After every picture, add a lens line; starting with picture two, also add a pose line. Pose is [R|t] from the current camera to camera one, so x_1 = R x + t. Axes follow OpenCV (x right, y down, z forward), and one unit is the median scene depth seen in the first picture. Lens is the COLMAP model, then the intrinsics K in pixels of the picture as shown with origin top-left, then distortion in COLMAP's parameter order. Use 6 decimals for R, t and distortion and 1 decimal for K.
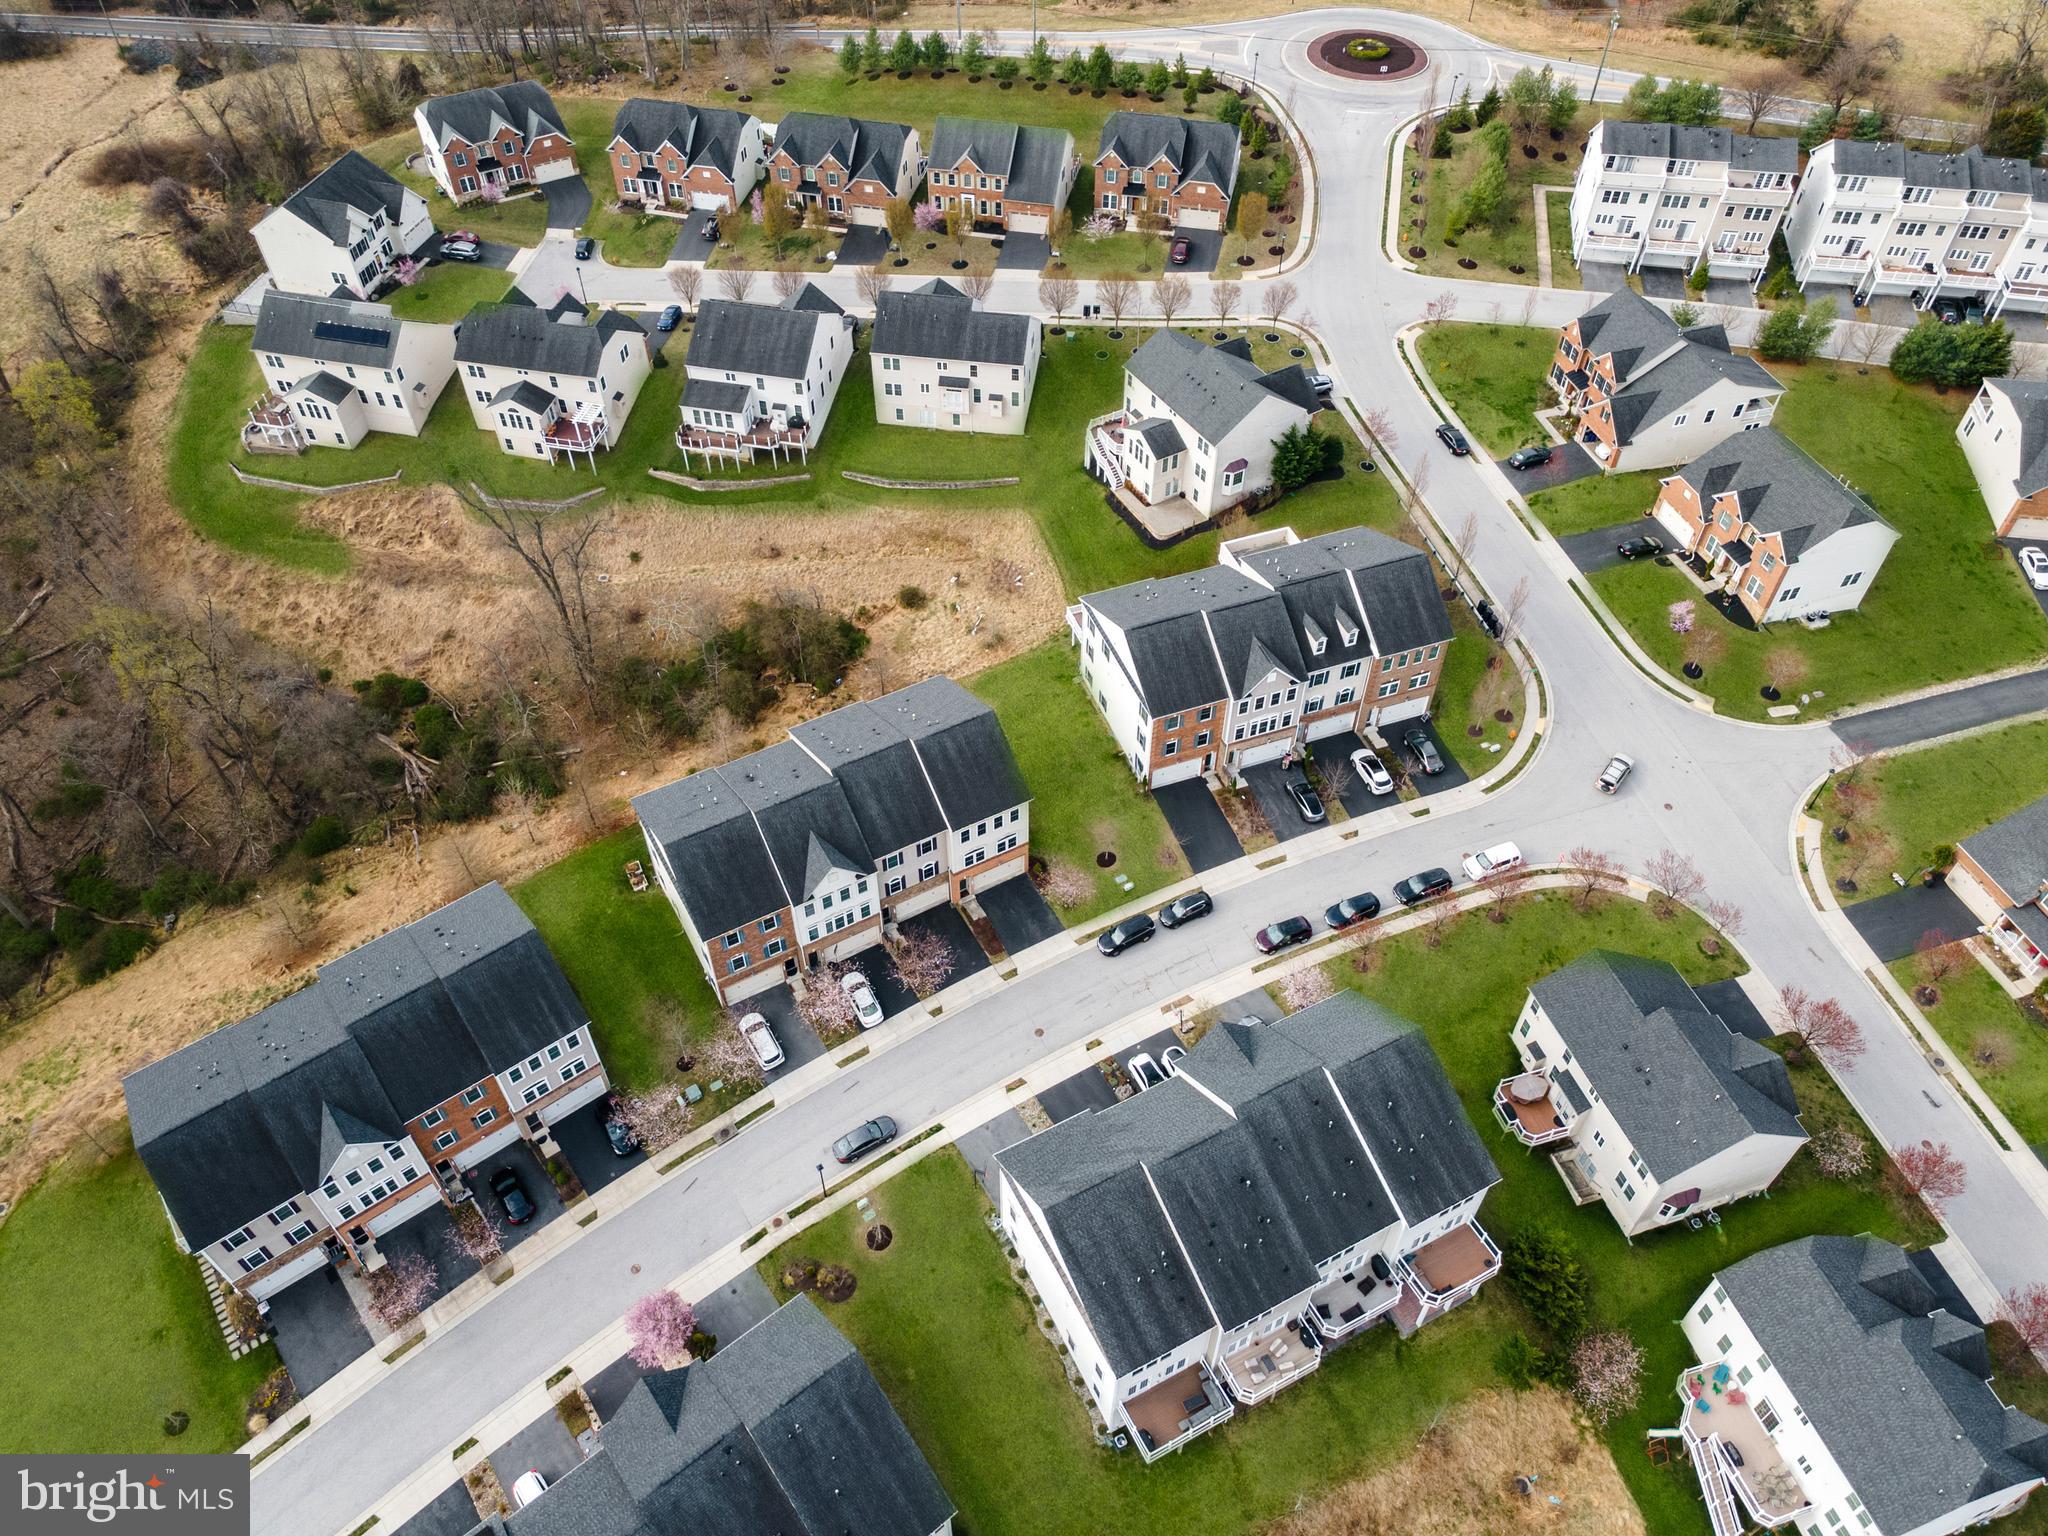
lens RADIAL K [[1494.7, 0, 1016.3], [0, 1494.7, 751.7], [0, 0, 1]] dist [0.026017, 0.030272]
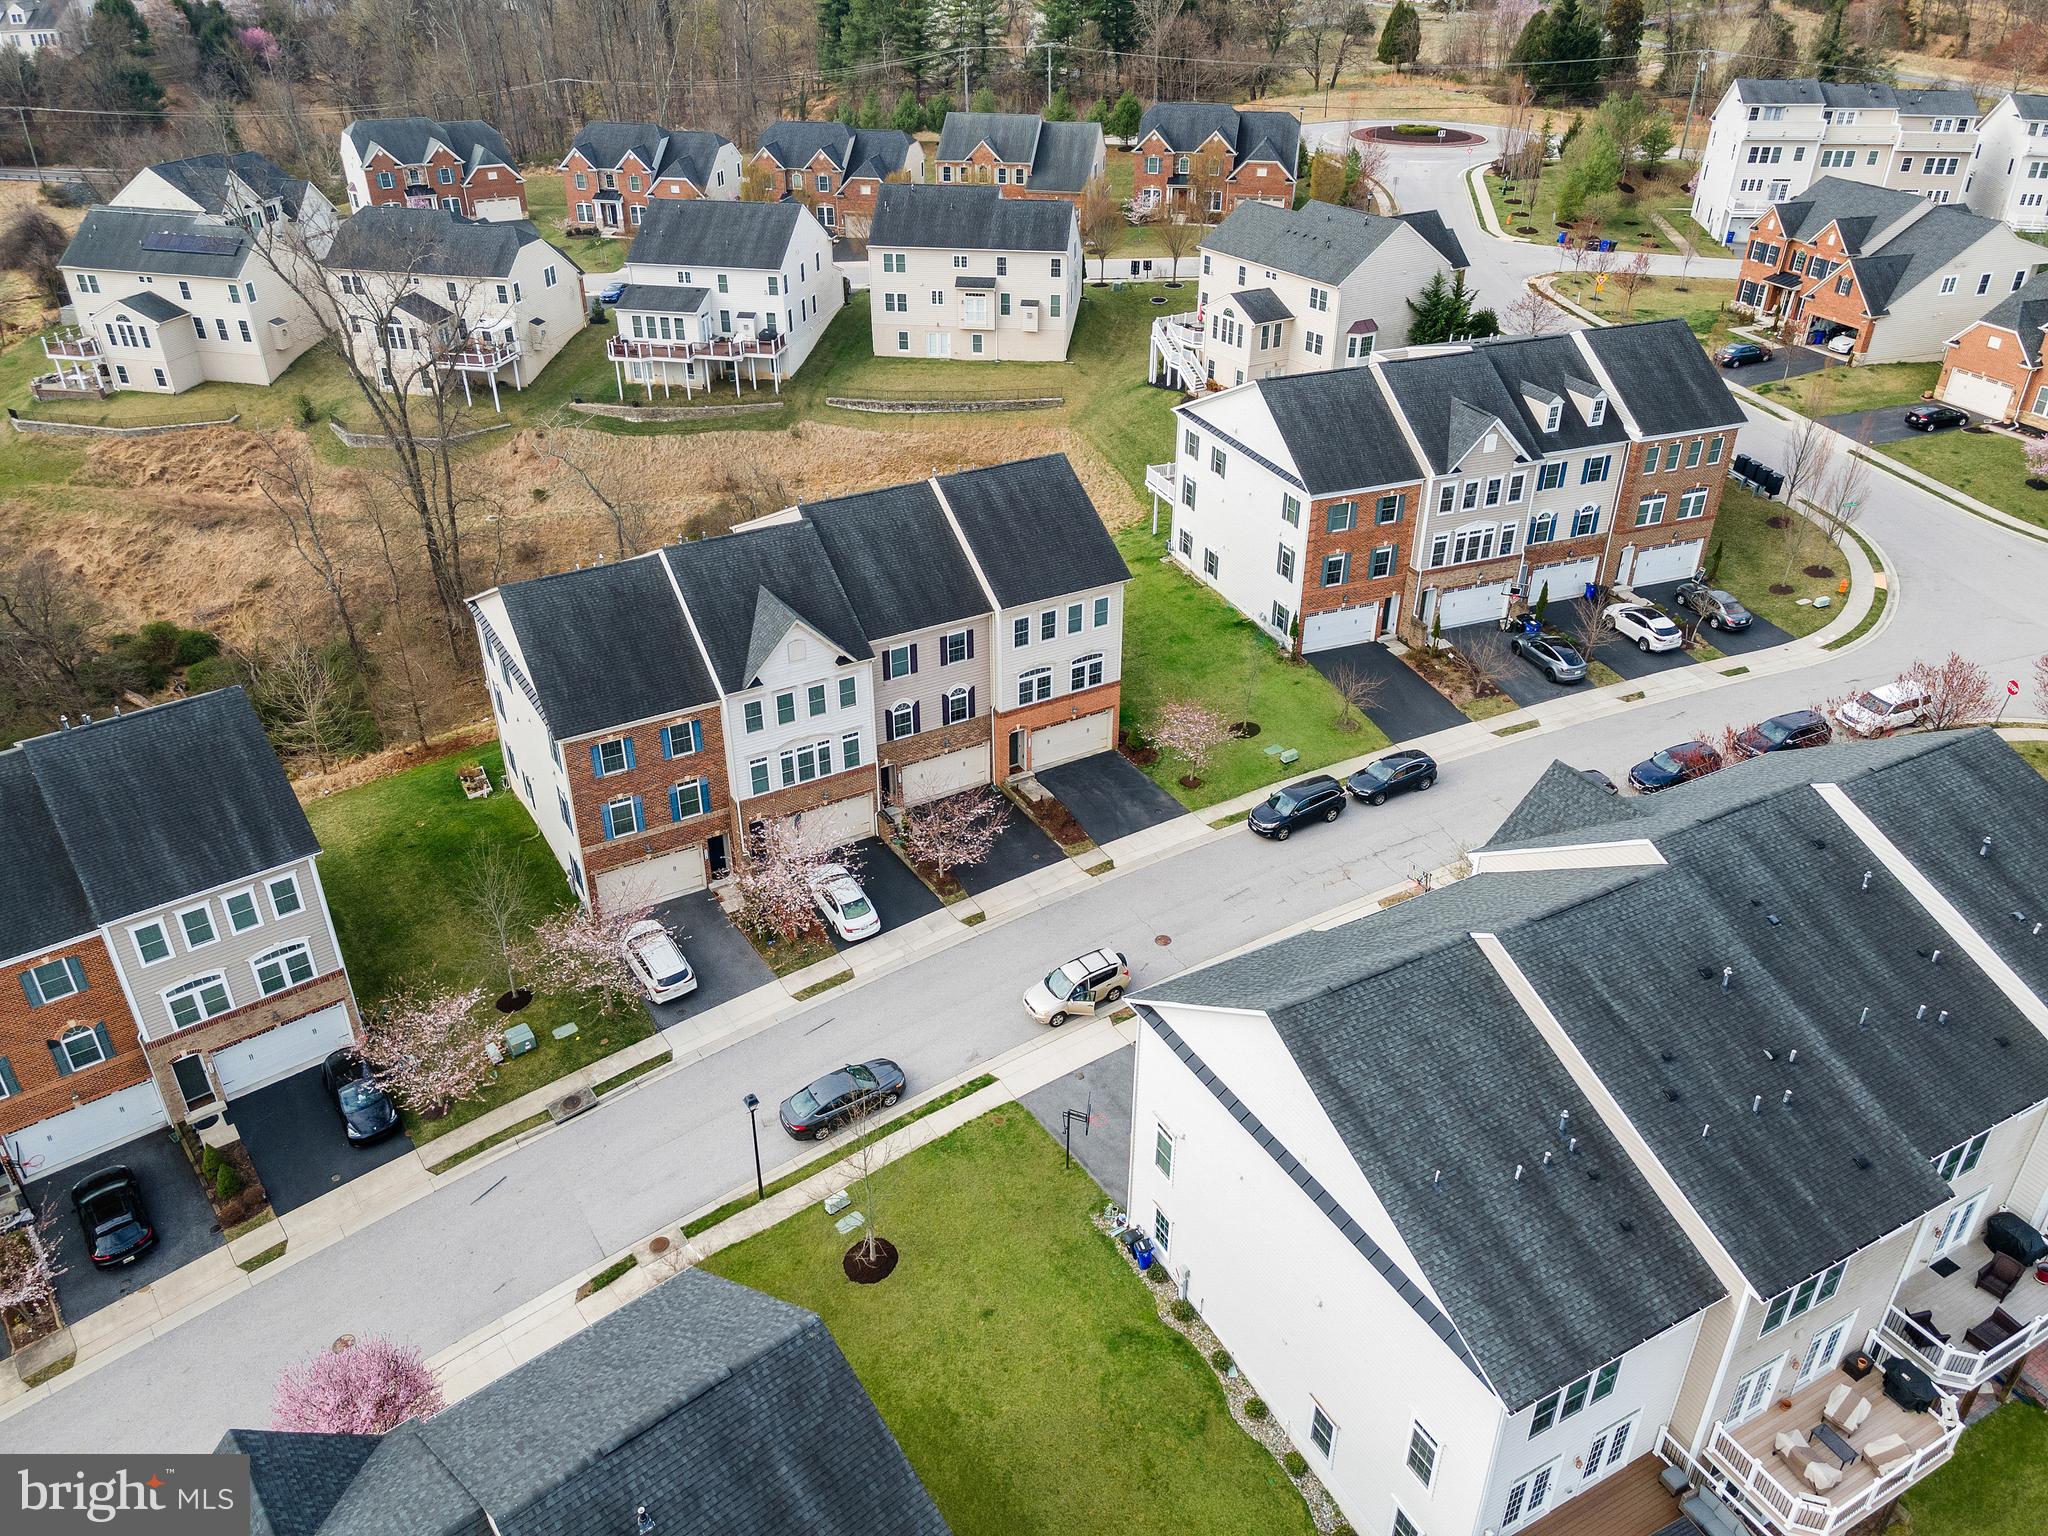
lens RADIAL K [[1494.7, 0, 1016.3], [0, 1494.7, 751.7], [0, 0, 1]] dist [0.026017, 0.030272]
pose [[0.999844, -0.006796, 0.016331, -0.042337], [0.011302, 0.955662, -0.294249, 0.253938], [-0.013608, 0.294388, 0.955589, 0.407061]]
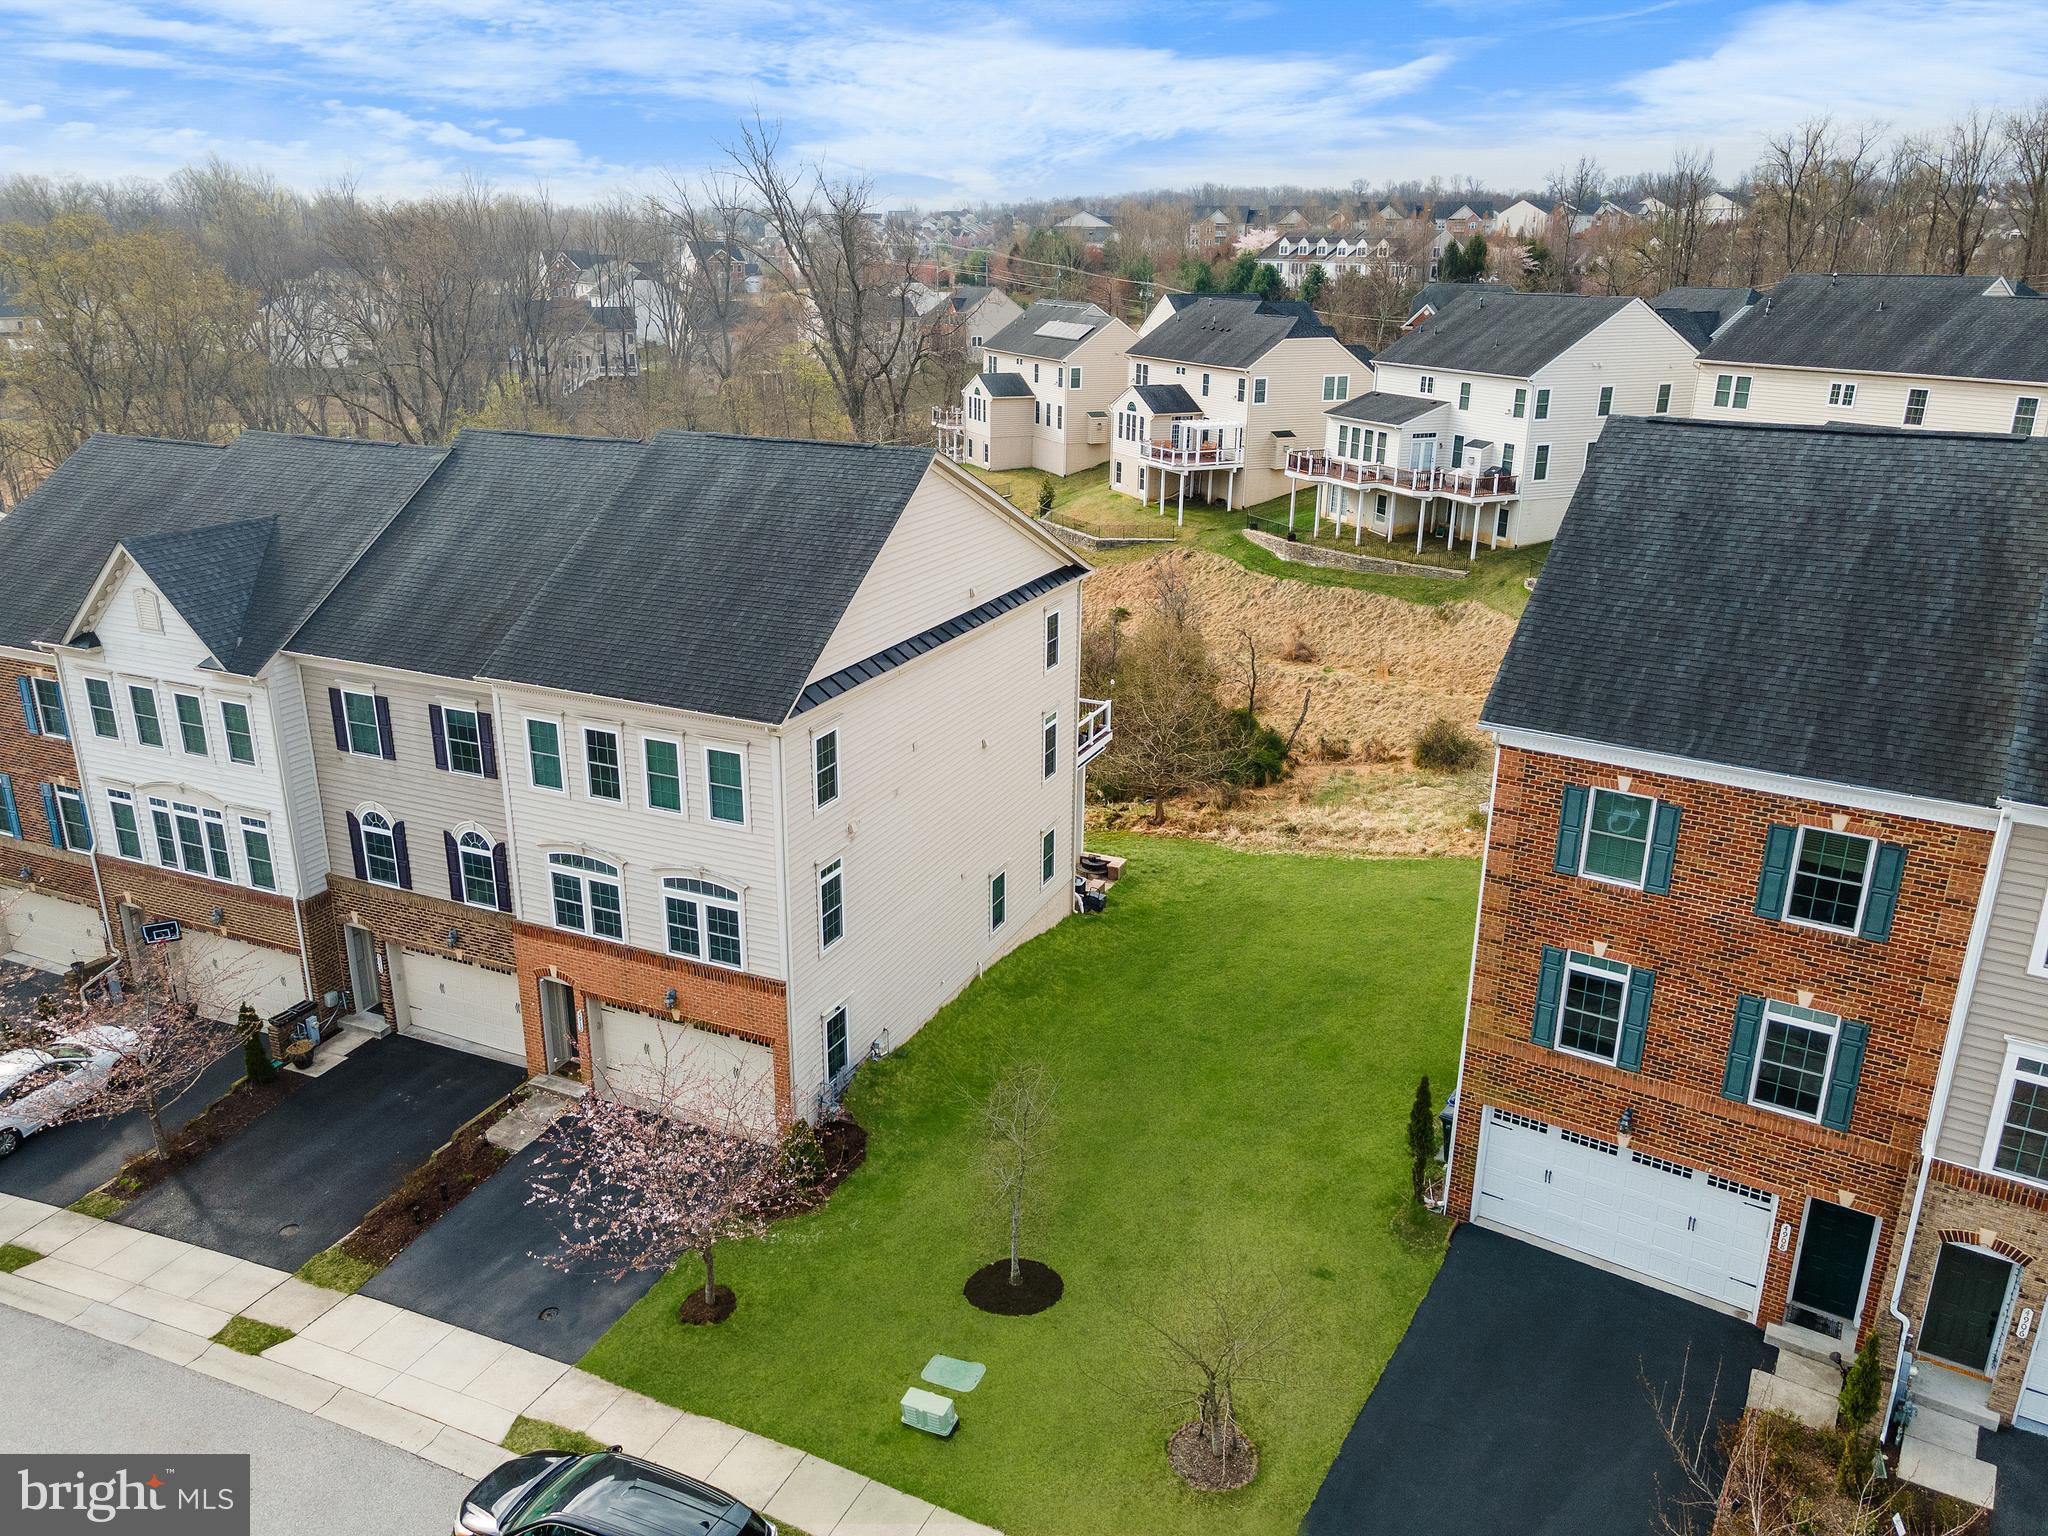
lens RADIAL K [[1494.7, 0, 1016.3], [0, 1494.7, 751.7], [0, 0, 1]] dist [0.026017, 0.030272]
pose [[0.595867, 0.264647, -0.758225, 0.195917], [-0.597924, 0.776491, -0.198869, 0.054357], [0.536124, 0.571861, 0.620924, 0.805782]]
